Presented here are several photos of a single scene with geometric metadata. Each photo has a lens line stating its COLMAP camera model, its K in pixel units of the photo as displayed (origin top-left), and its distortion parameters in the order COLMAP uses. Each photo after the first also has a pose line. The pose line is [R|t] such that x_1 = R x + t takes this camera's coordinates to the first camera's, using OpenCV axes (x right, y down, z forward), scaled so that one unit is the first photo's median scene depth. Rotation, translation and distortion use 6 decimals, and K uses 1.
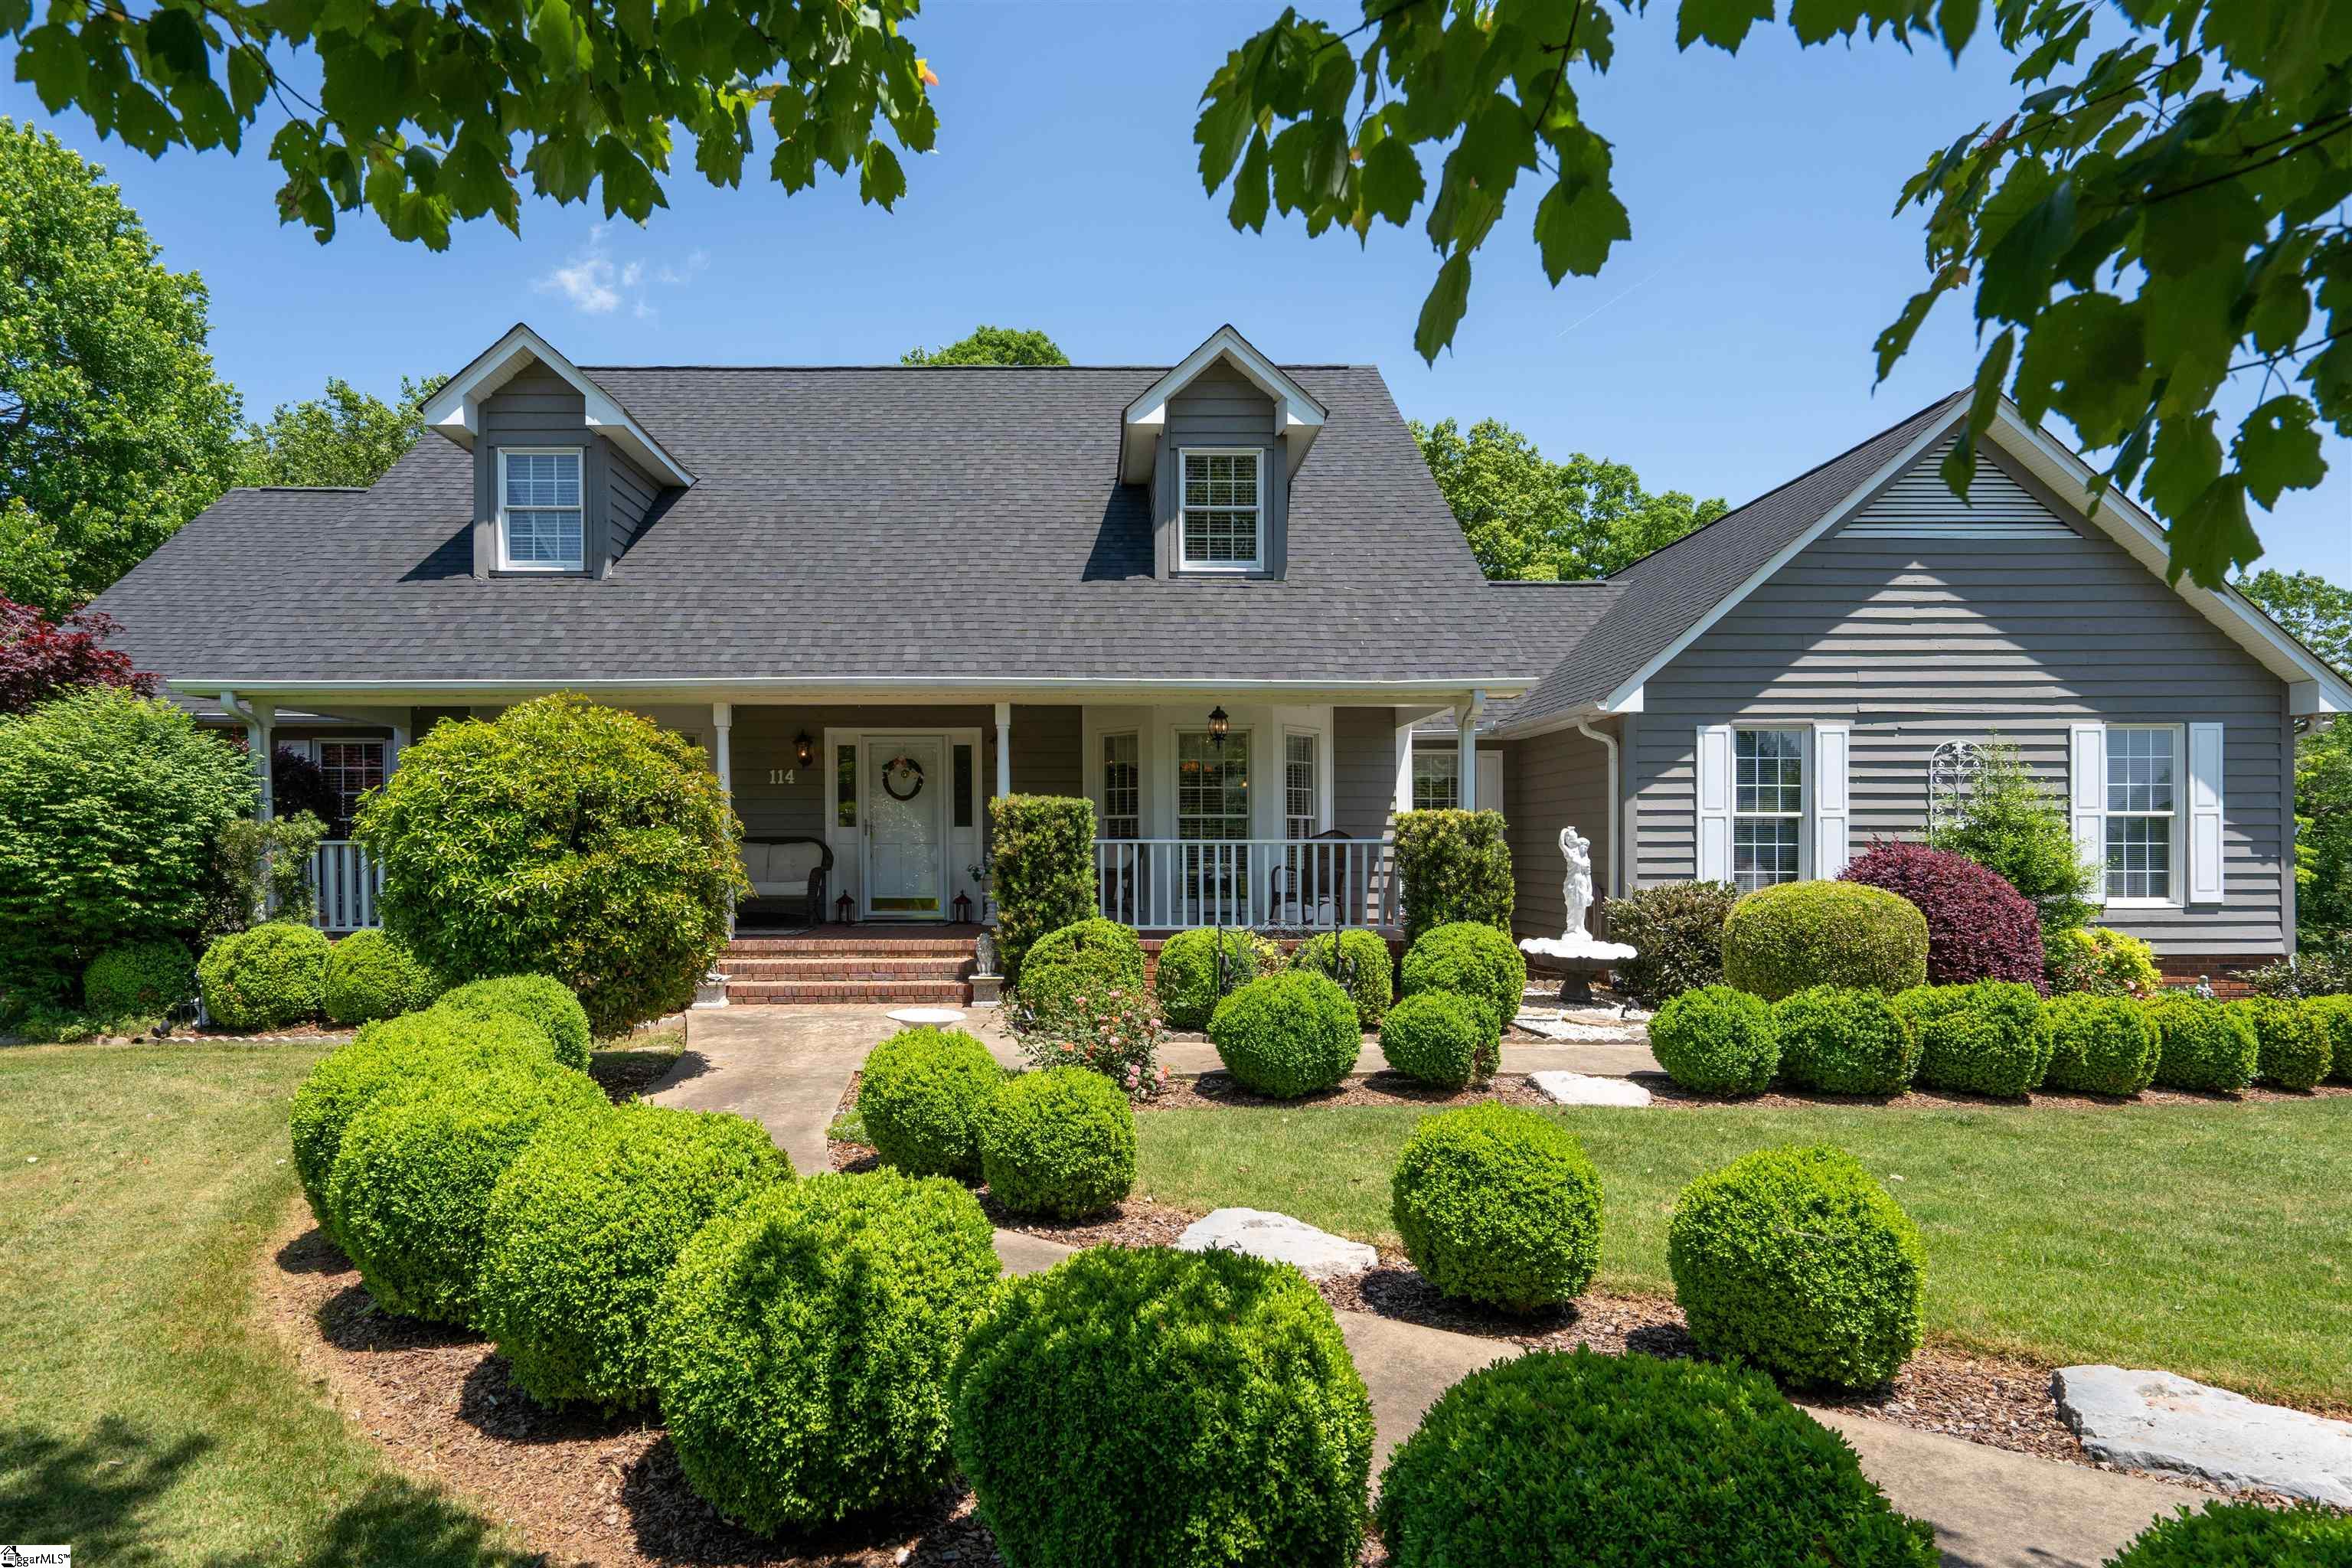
lens RADIAL K [[1314.9, 0, 1176.2], [0, 1314.9, 902.7], [0, 0, 1]] dist [0.006919, 0.003979]
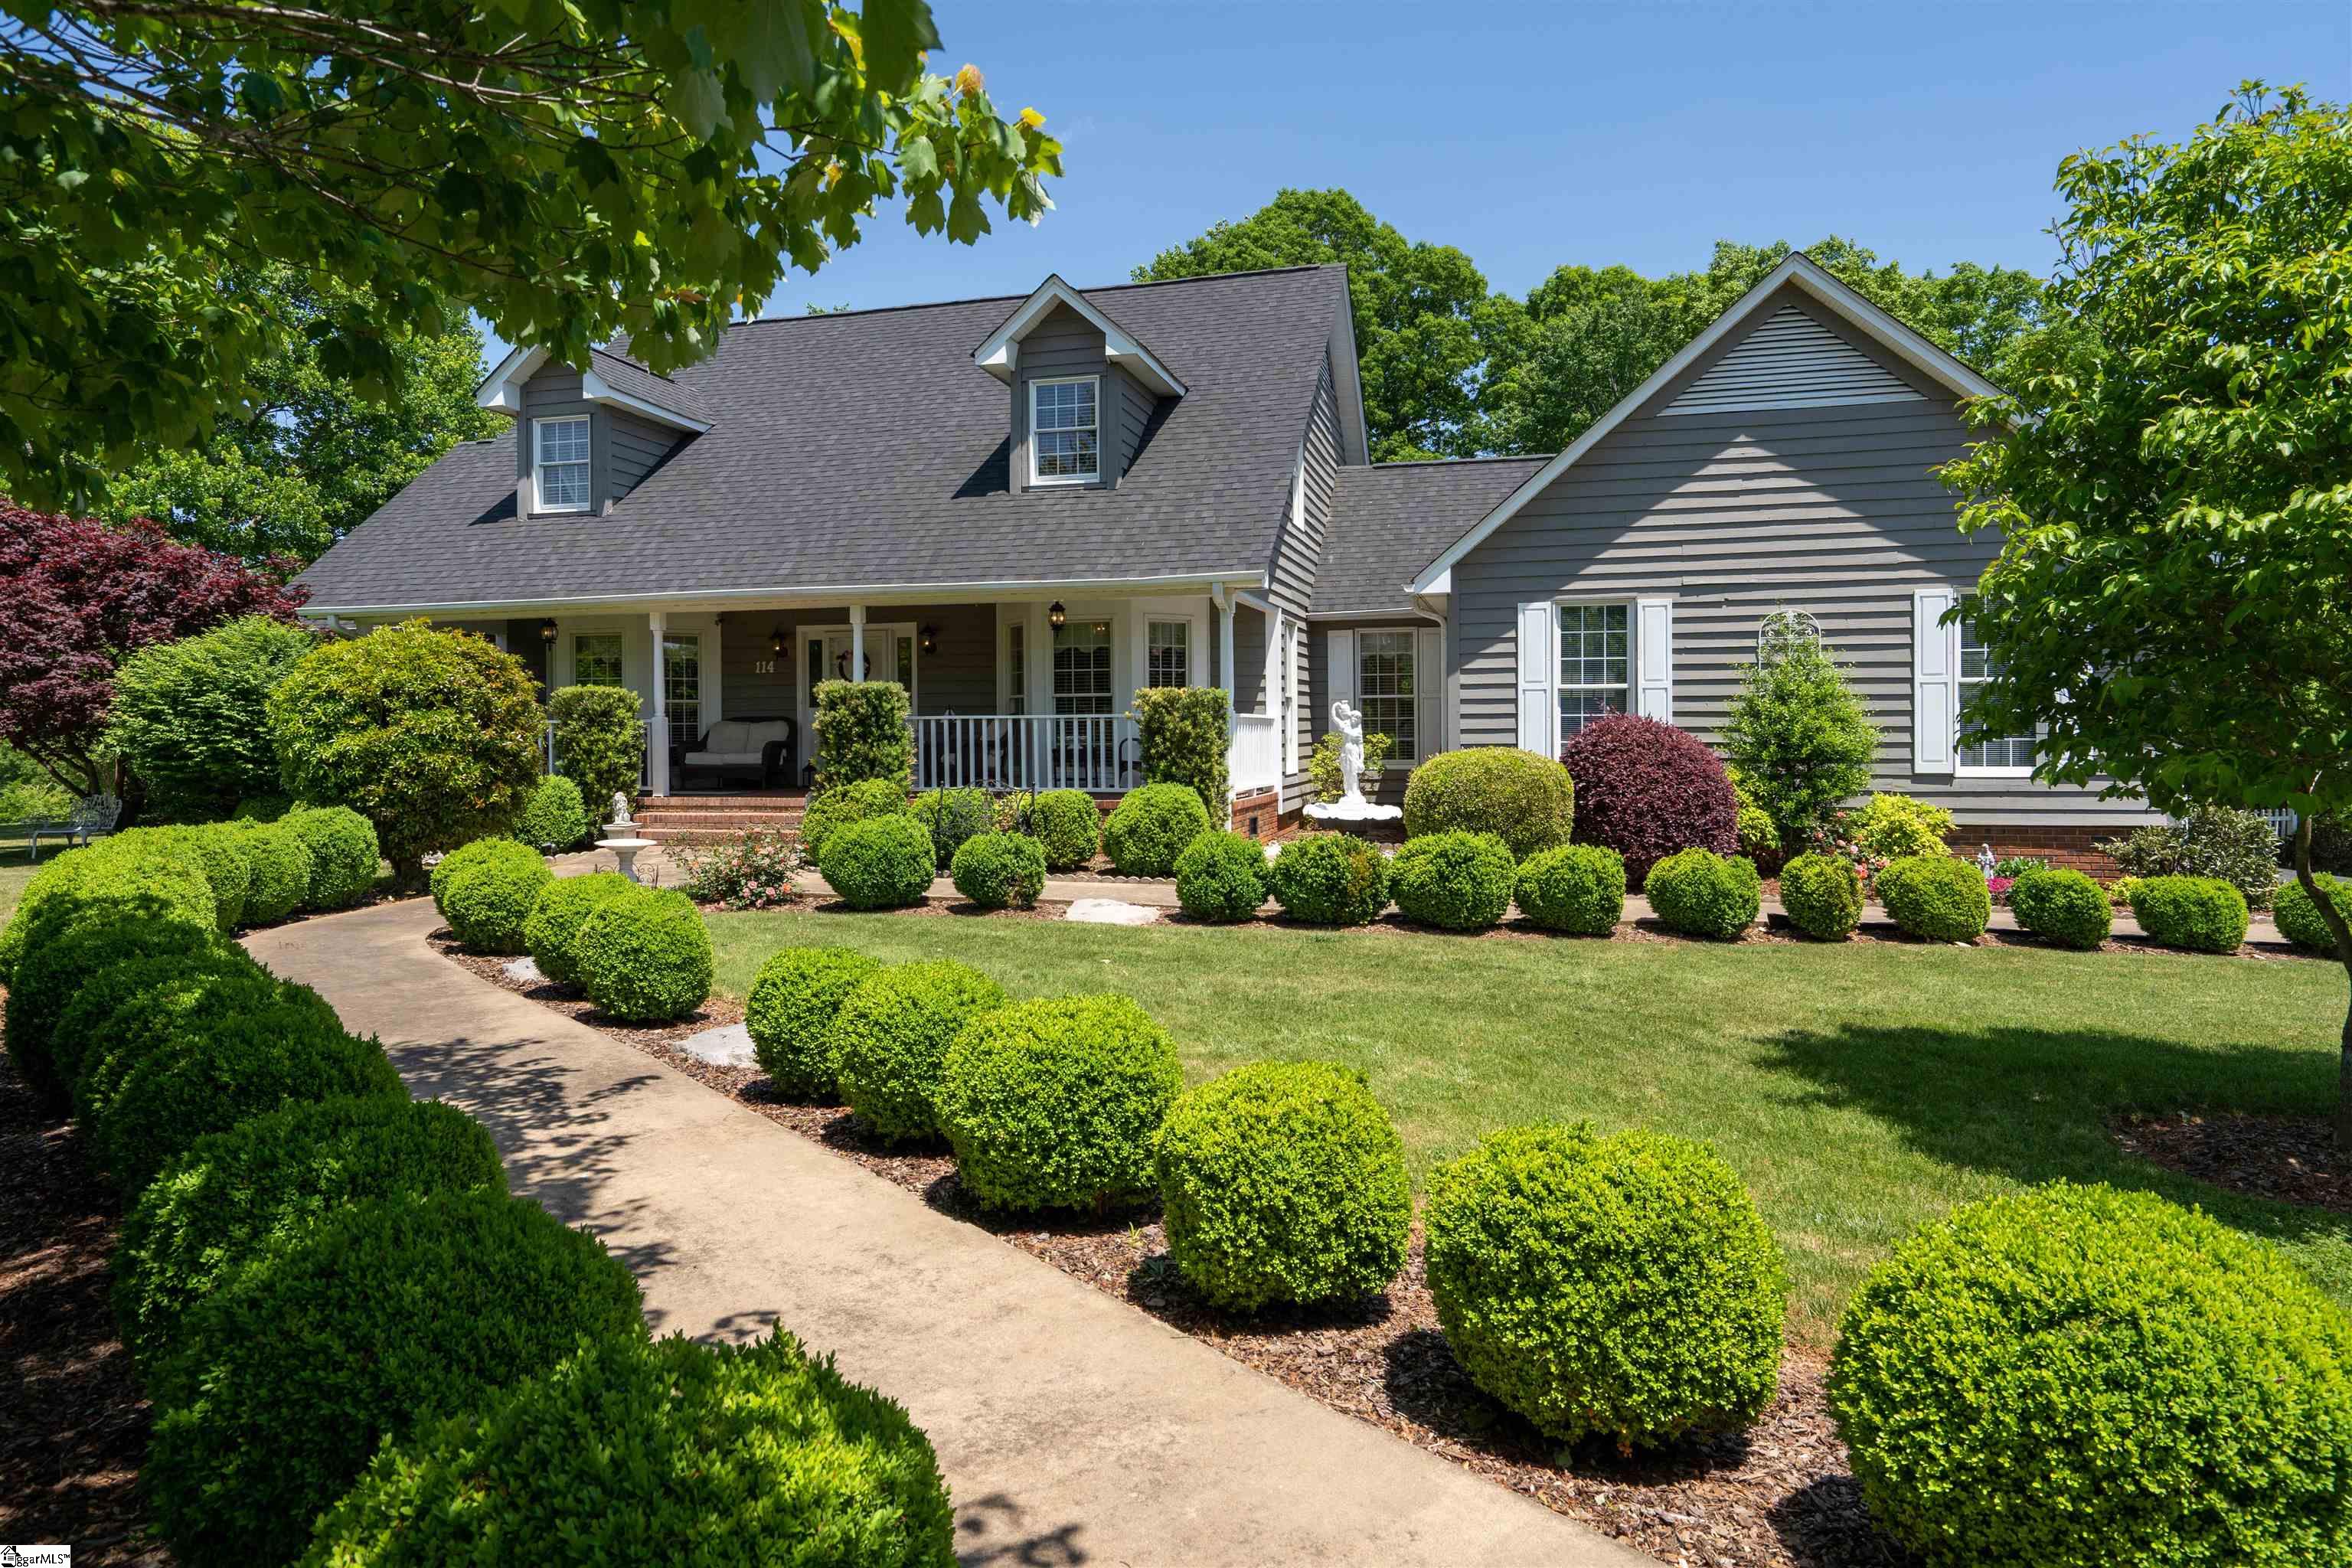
lens RADIAL K [[1392.8, 0, 1177.8], [0, 1392.8, 789.2], [0, 0, 1]] dist [0.017534, -0.002737]
pose [[0.964265, 0.005096, -0.264889, 0.430125], [-0.004170, 0.999983, 0.004059, 0.011444], [0.264905, -0.002810, 0.964270, -0.152203]]
